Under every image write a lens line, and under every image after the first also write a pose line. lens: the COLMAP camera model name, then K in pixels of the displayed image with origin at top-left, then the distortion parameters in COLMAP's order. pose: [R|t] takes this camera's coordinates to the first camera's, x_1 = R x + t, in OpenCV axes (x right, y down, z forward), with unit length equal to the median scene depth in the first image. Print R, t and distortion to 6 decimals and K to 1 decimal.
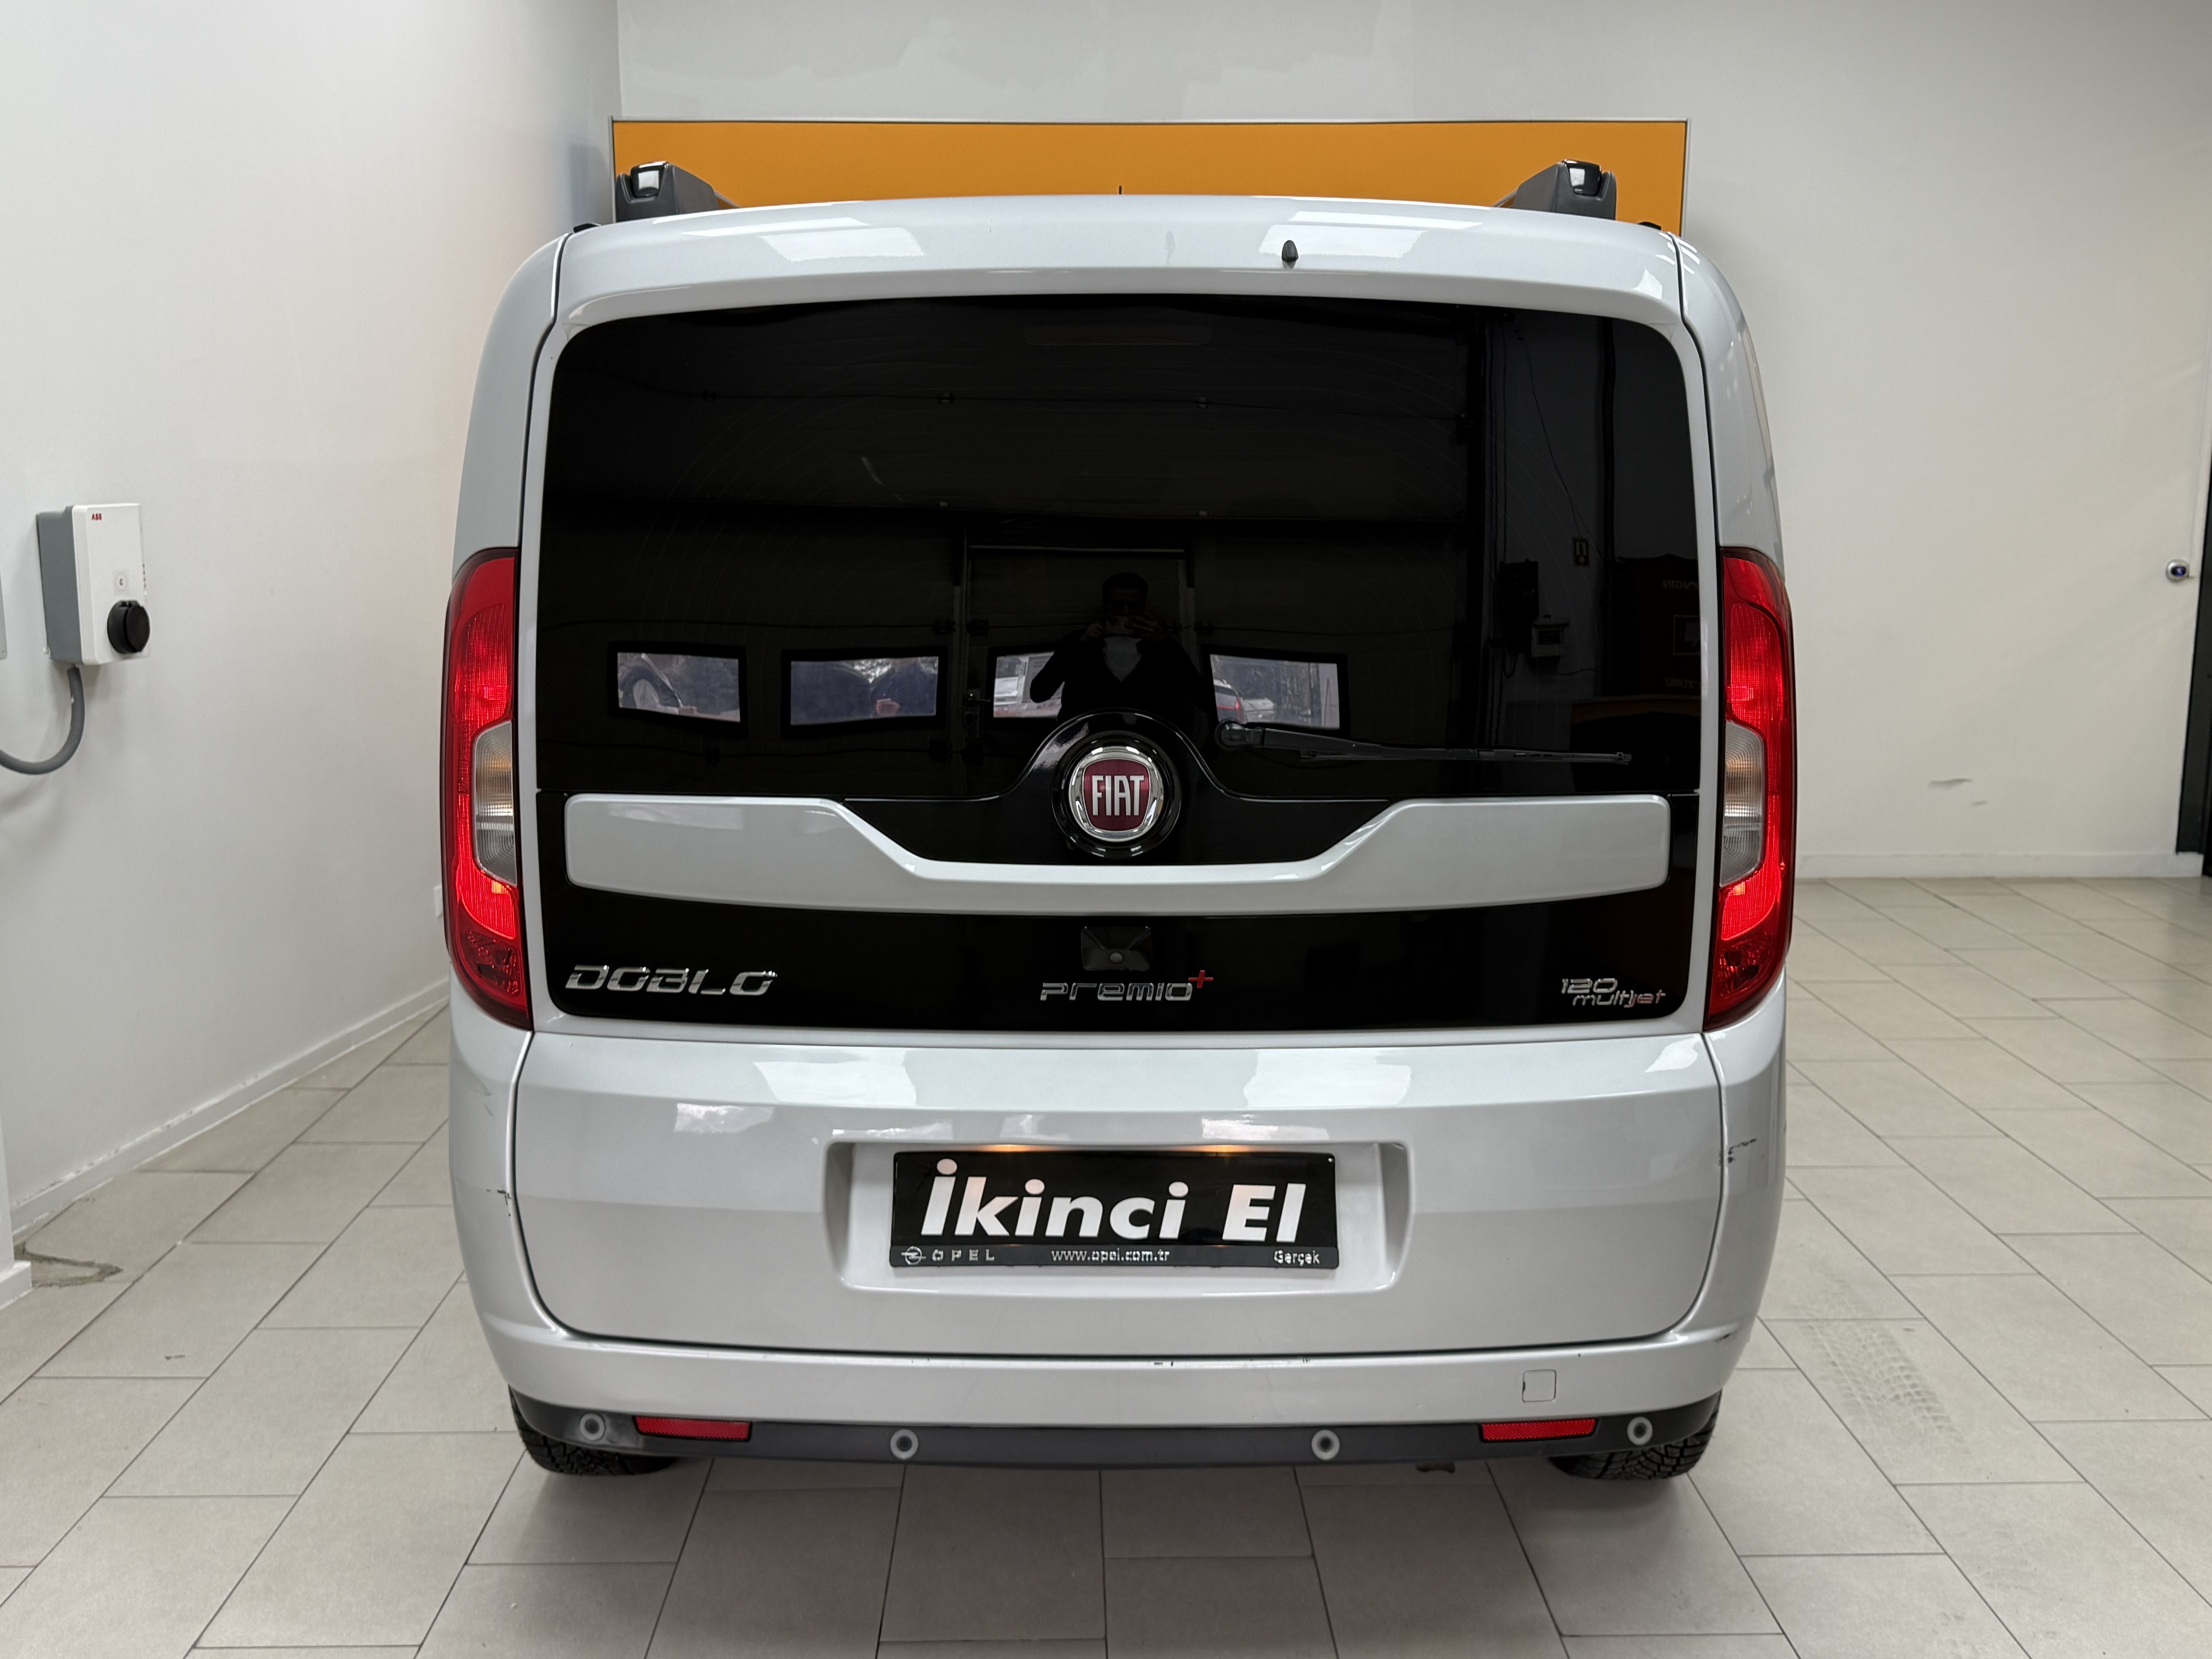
lens RADIAL K [[2029.5, 0, 1084.0], [0, 2029.5, 831.8], [0, 0, 1]] dist [0.125356, -0.214653]
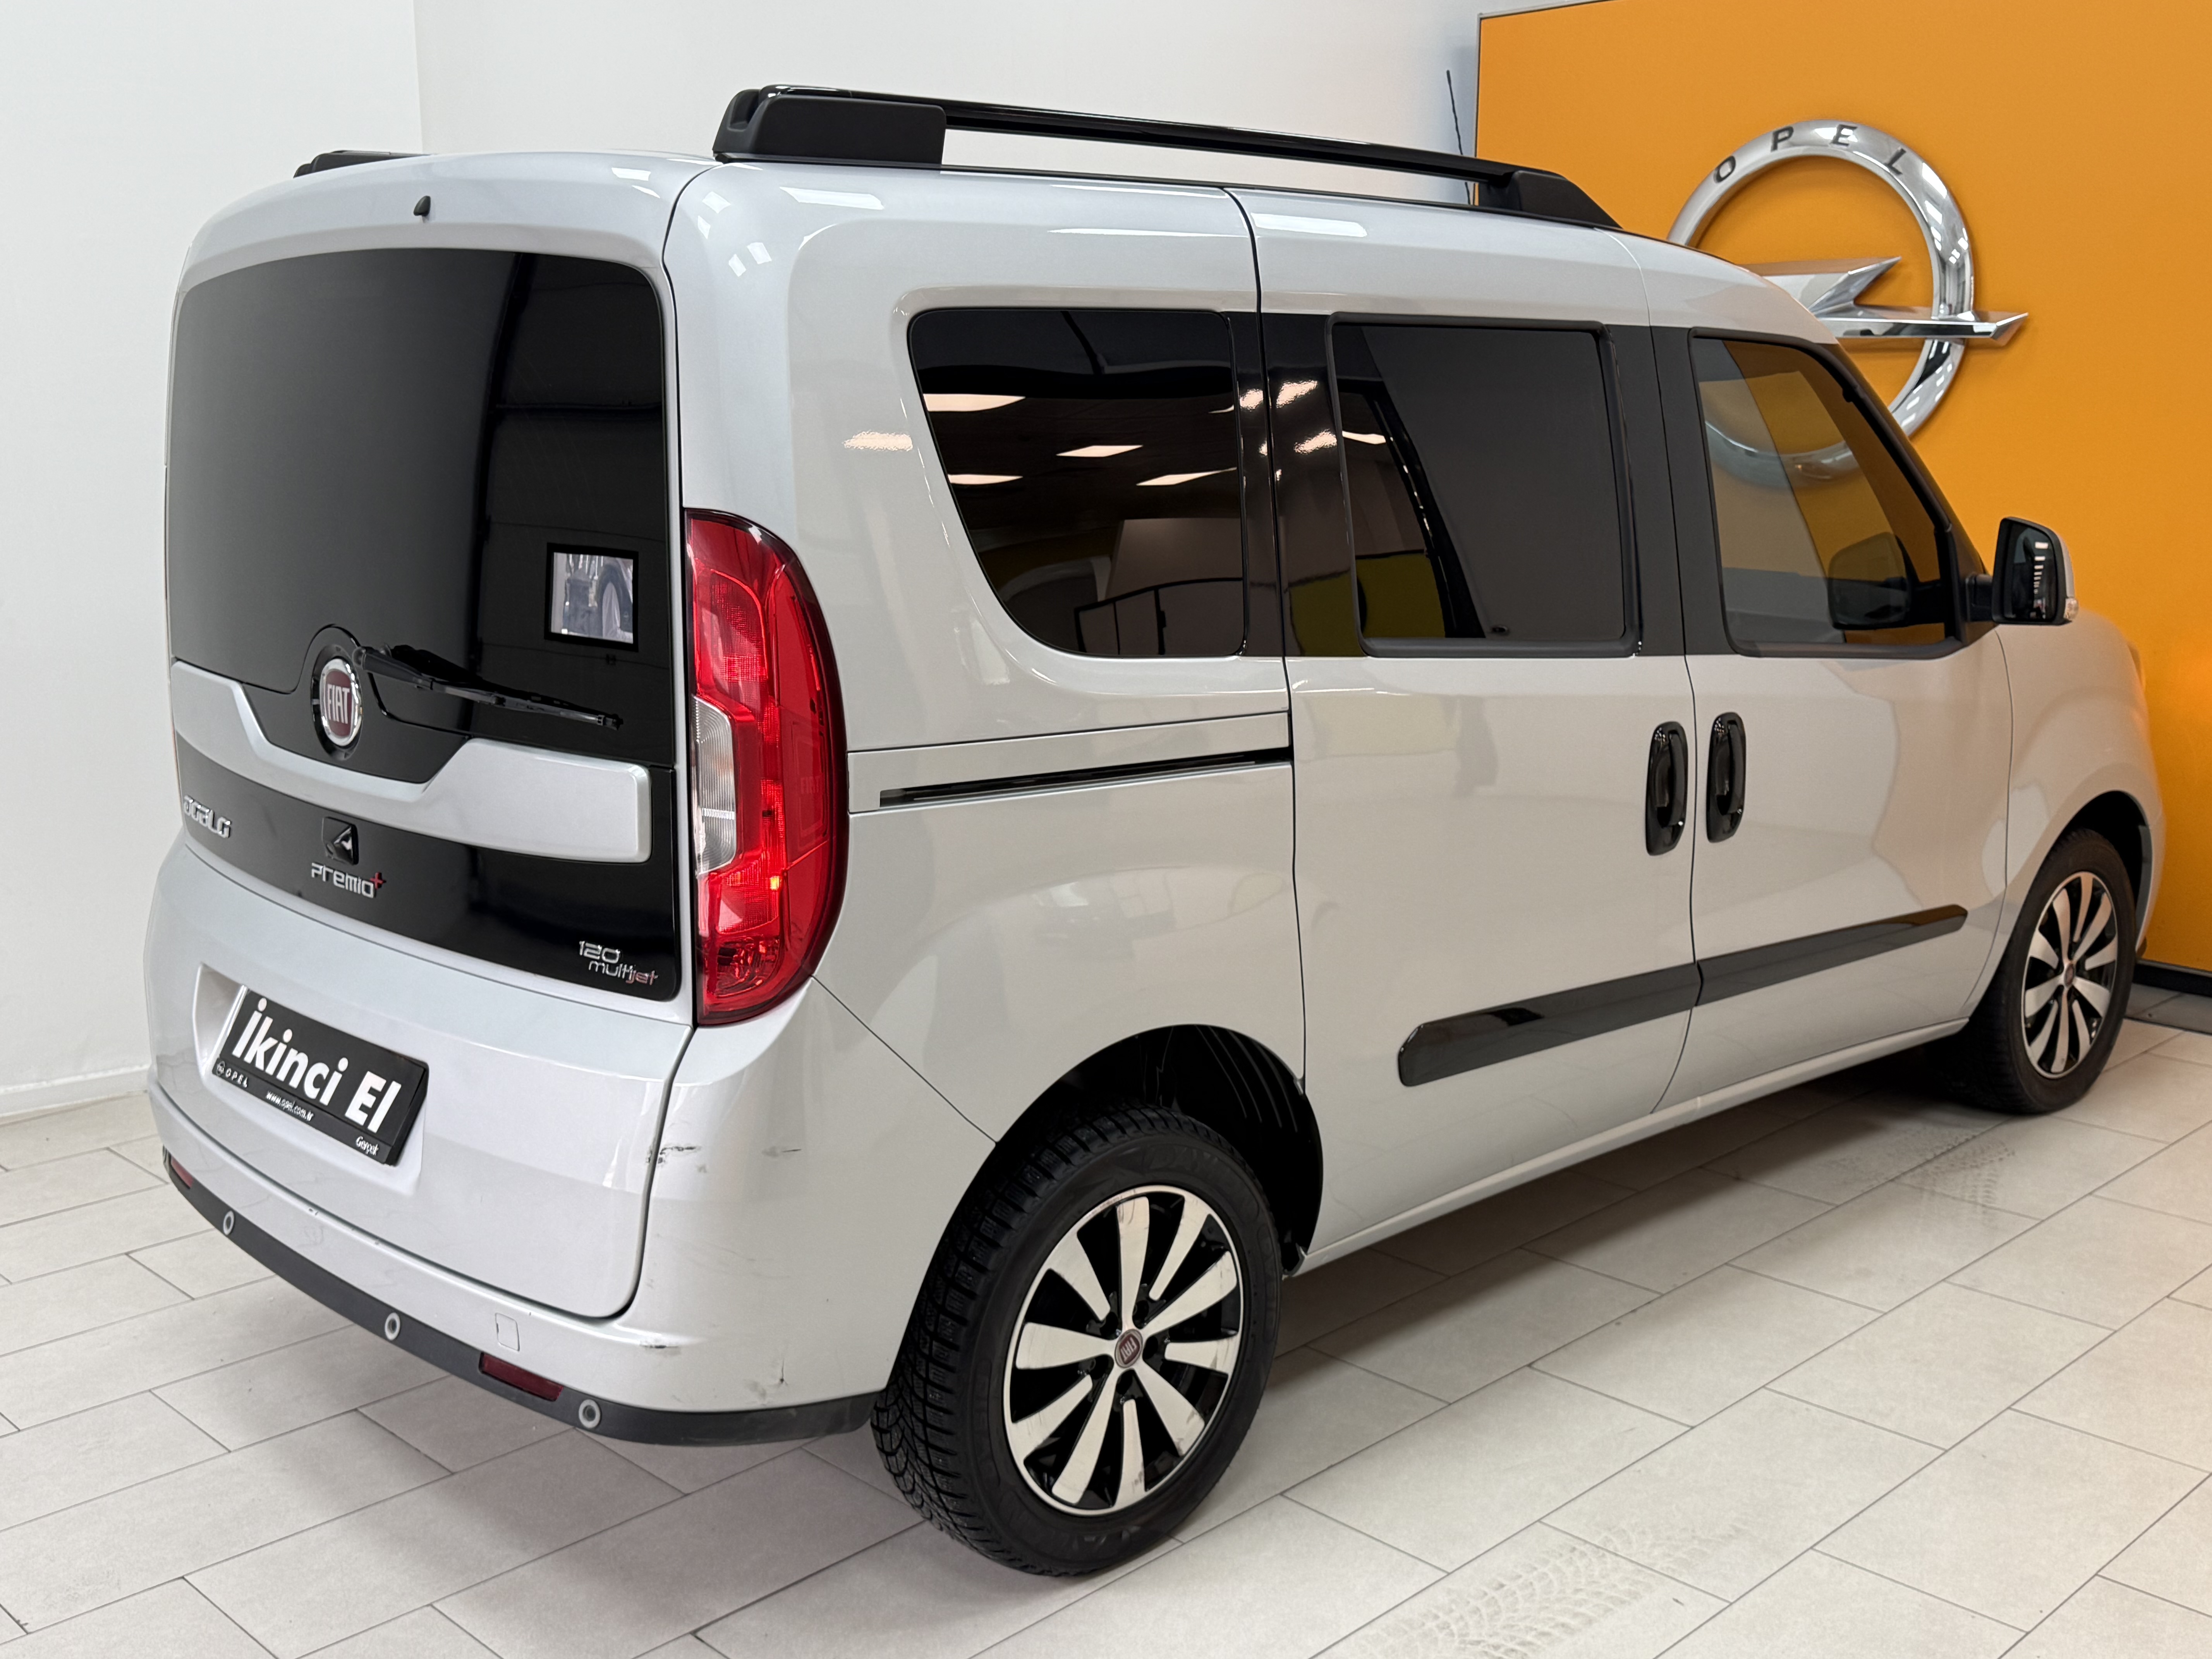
lens RADIAL K [[2269.3, 0, 1106.0], [0, 2269.3, 829.5], [0, 0, 1]] dist [0.046700, -0.000806]
pose [[0.694312, 0.142050, -0.705516, 1.182857], [-0.126624, 0.989146, 0.074543, -0.094413], [0.708447, 0.037579, 0.704763, 0.415357]]
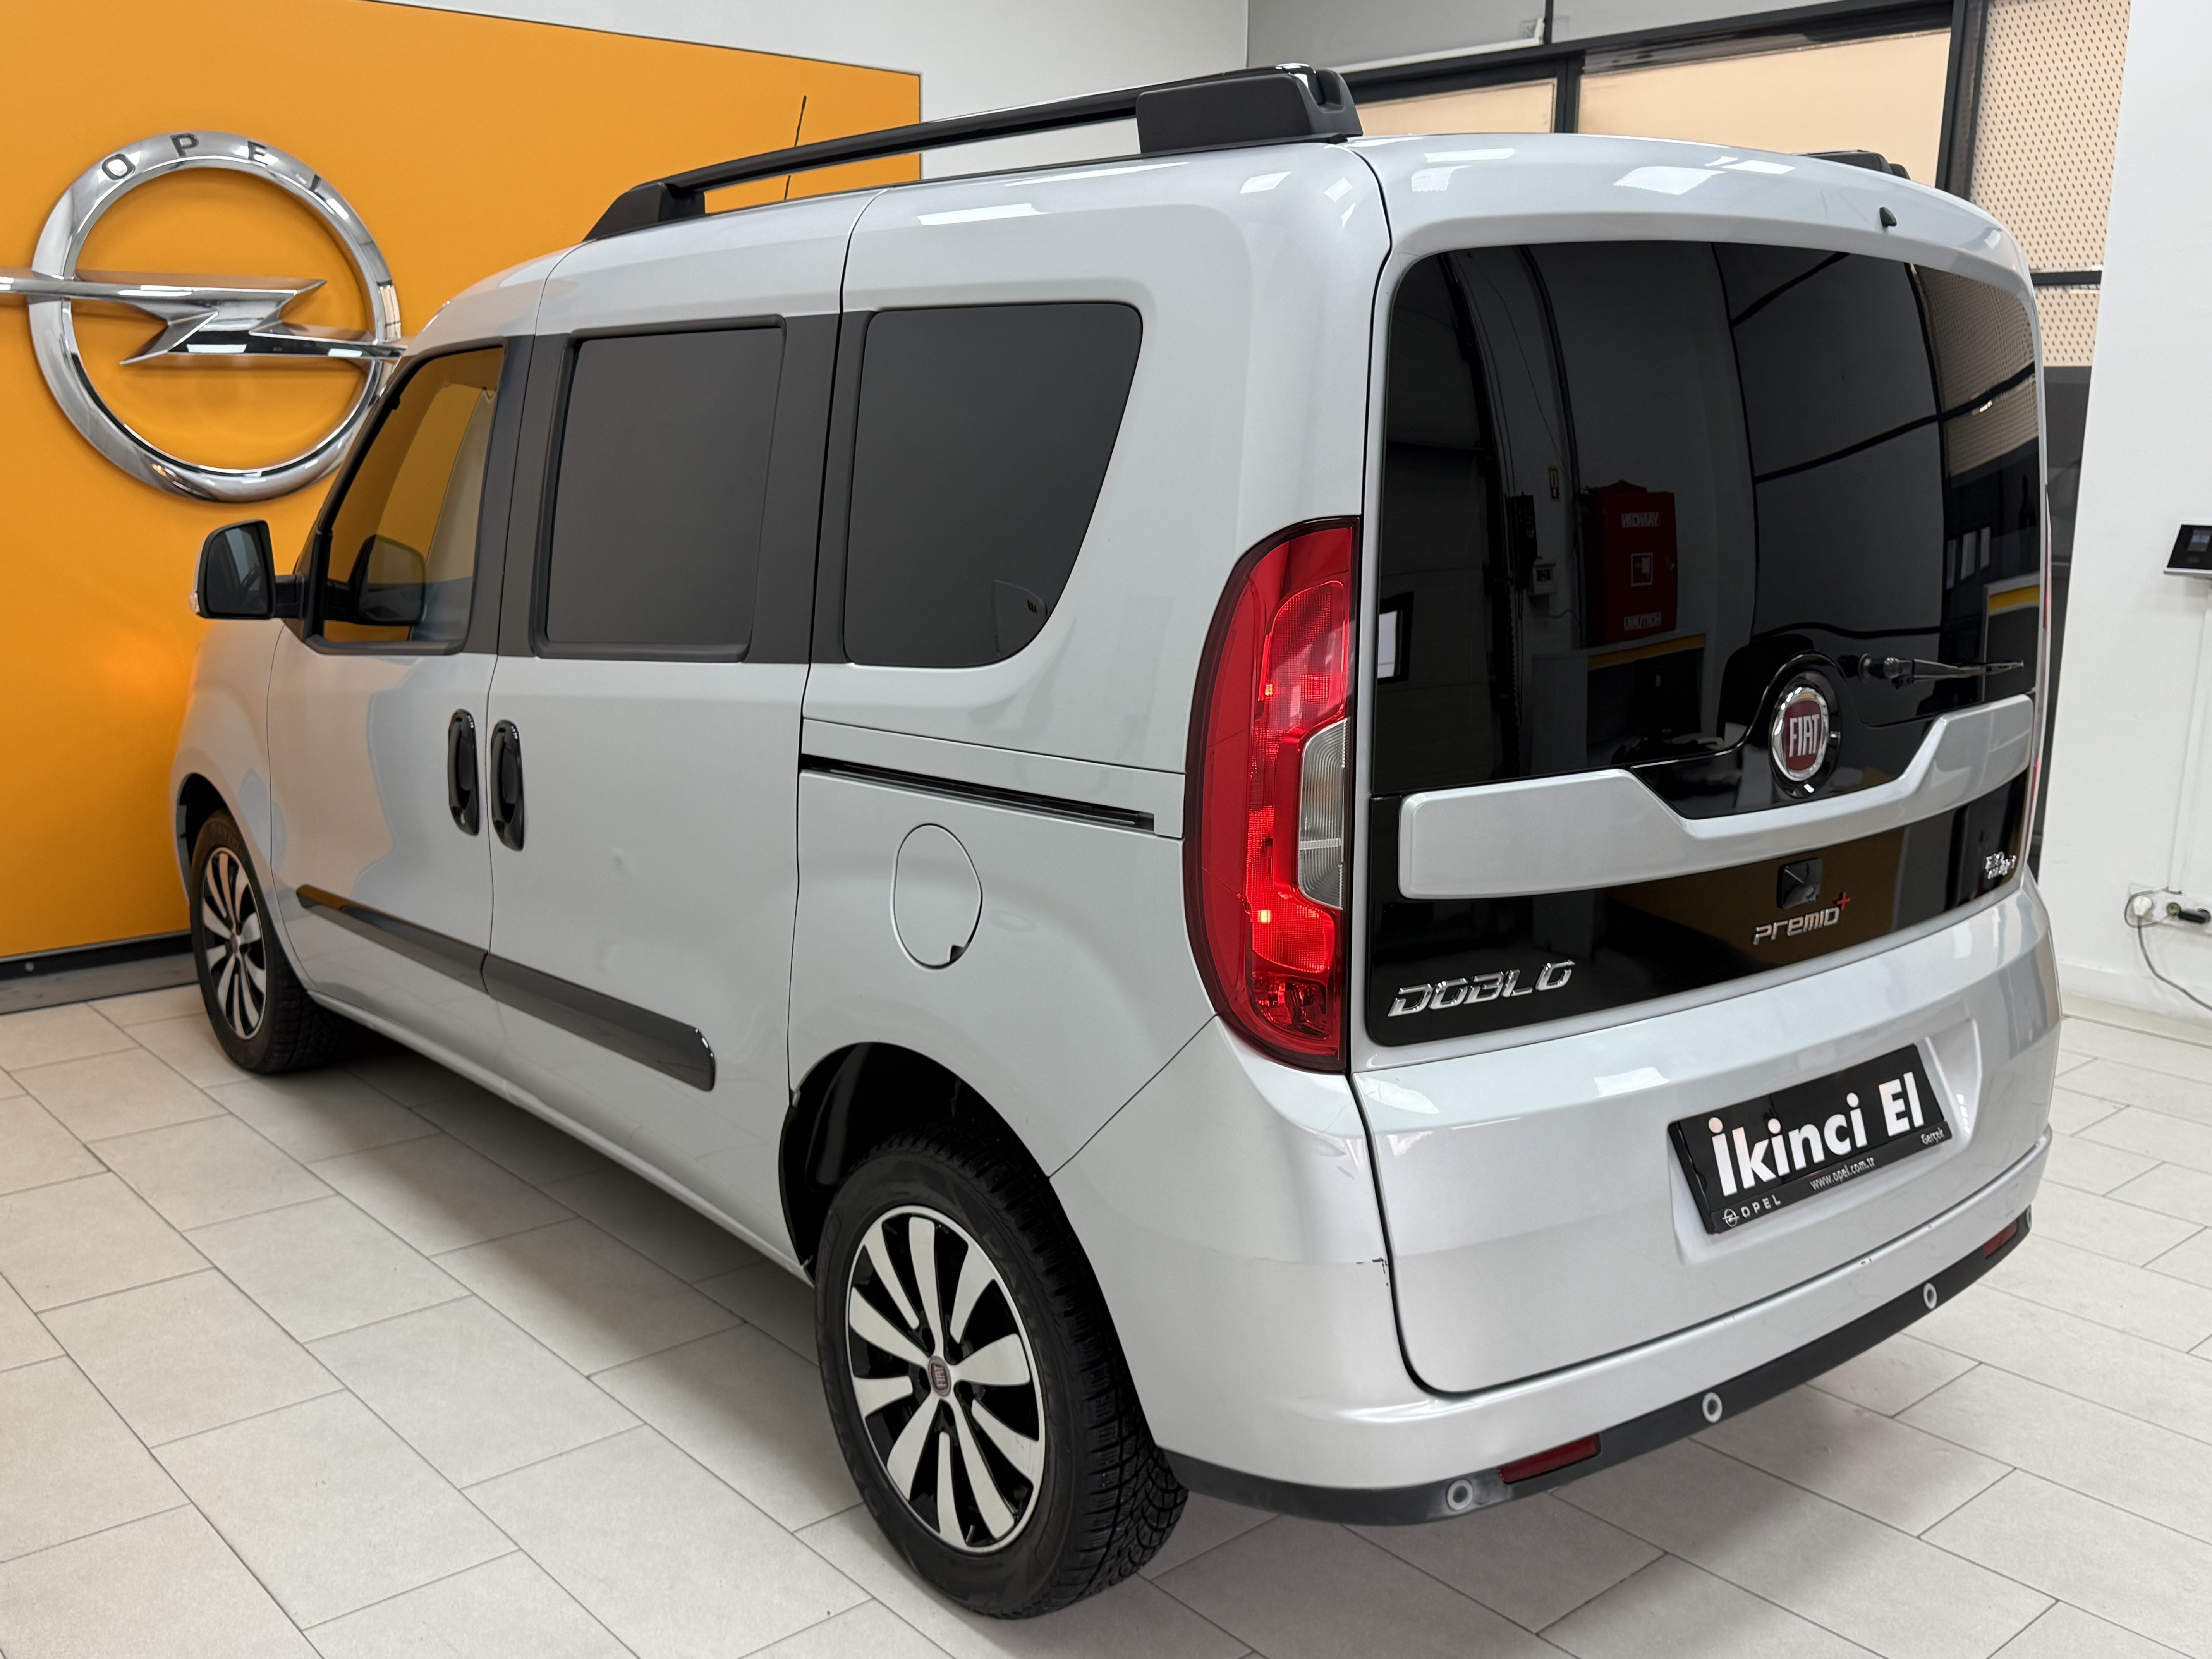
lens RADIAL K [[2029.5, 0, 1084.0], [0, 2029.5, 831.8], [0, 0, 1]] dist [0.125356, -0.214653]
pose [[0.763805, -0.120270, 0.634143, -0.919536], [0.104949, 0.992553, 0.061837, -0.071252], [-0.636858, 0.019321, 0.770739, 0.424004]]
